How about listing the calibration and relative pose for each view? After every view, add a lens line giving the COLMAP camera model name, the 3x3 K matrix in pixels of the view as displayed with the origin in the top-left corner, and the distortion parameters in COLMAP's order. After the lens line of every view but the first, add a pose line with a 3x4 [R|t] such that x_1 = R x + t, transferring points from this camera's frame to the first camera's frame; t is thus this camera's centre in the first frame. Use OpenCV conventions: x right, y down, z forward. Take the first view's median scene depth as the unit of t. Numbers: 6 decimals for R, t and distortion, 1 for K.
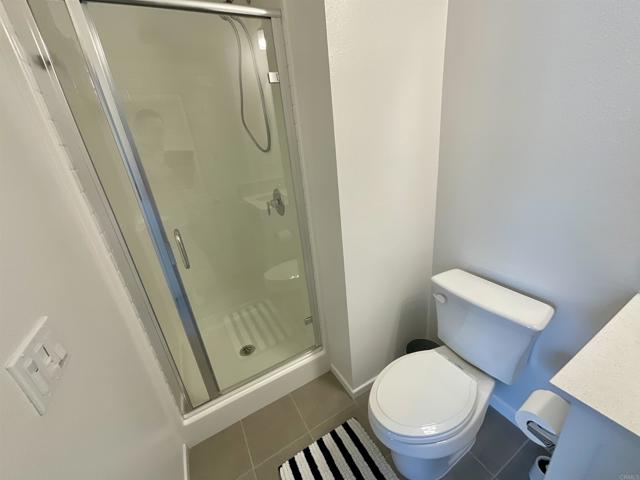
lens RADIAL K [[261.9, 0, 320.5], [0, 261.9, 239.4], [0, 0, 1]] dist [-0.002443, 0.001654]
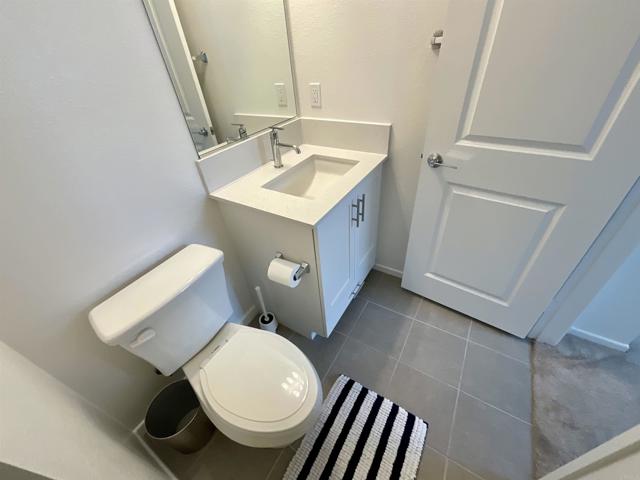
lens RADIAL K [[261.9, 0, 322.6], [0, 261.9, 240.0], [0, 0, 1]] dist [-0.002443, 0.001654]
pose [[-0.479571, -0.422976, 0.768832, -0.188522], [0.428803, 0.651463, 0.625878, -0.174977], [-0.765597, 0.629831, -0.131050, 0.594018]]
